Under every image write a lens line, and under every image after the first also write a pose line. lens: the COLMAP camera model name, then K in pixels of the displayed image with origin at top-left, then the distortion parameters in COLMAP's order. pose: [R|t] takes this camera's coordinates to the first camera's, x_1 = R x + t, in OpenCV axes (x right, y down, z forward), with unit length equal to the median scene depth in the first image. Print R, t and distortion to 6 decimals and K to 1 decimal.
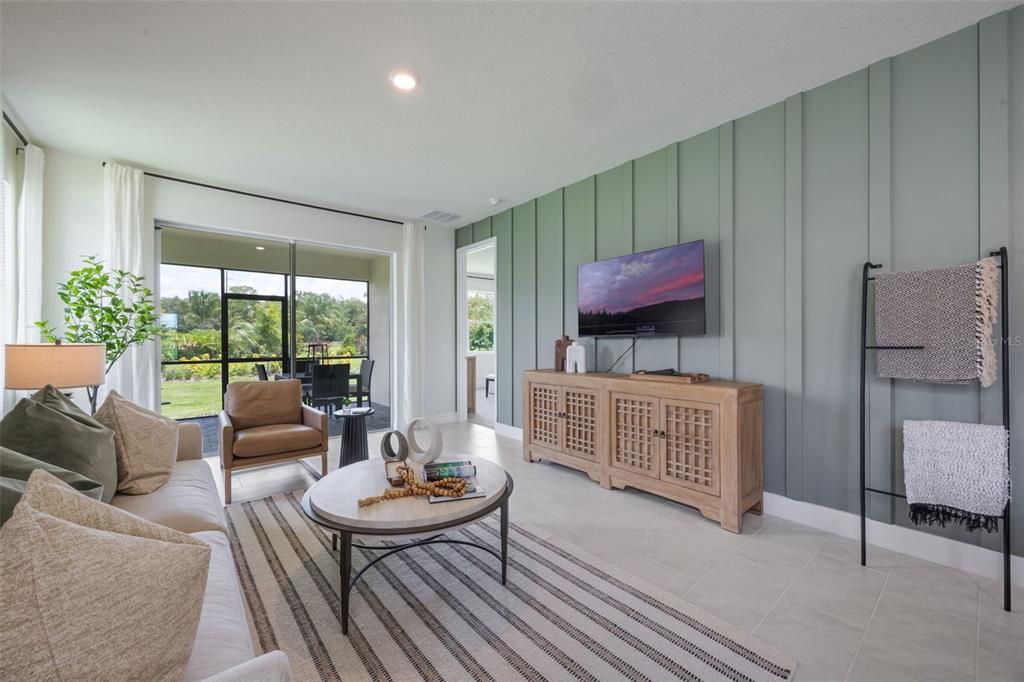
lens RADIAL K [[394.3, 0, 511.4], [0, 394.3, 338.6], [0, 0, 1]] dist [-0.003560, -0.000505]
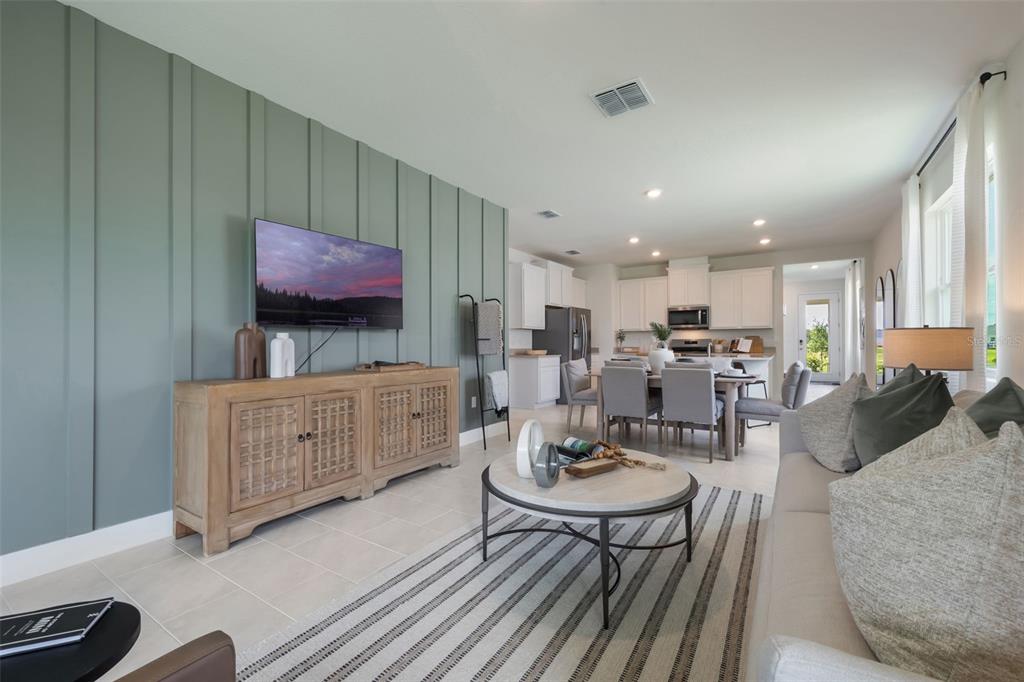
lens RADIAL K [[421.6, 0, 517.6], [0, 421.6, 343.5], [0, 0, 1]] dist [-0.000849, 0.000336]
pose [[-0.287138, 0.007832, 0.957857, -0.771949], [0.004010, 0.999968, -0.006975, 0.039387], [-0.957881, 0.001839, -0.287160, 0.949814]]
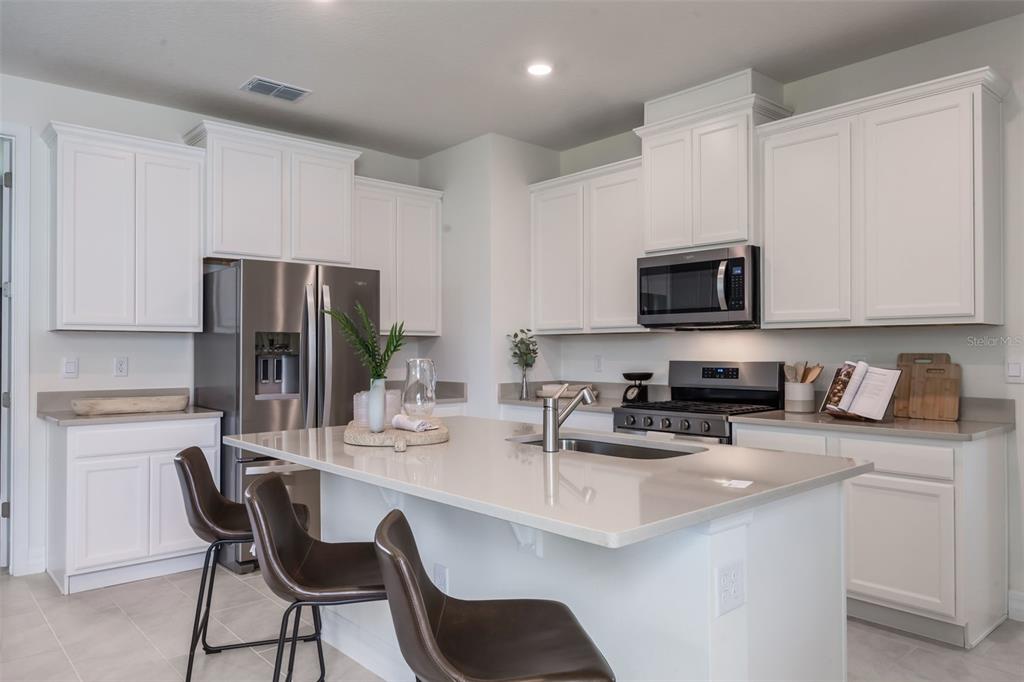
lens RADIAL K [[710.9, 0, 518.7], [0, 710.9, 345.6], [0, 0, 1]] dist [-0.007964, -0.005912]
pose [[-0.020852, 0.014115, 0.999683, 0.169778], [-0.002229, 0.999897, -0.014165, -0.014026], [-0.999780, -0.002524, -0.020818, -0.500793]]
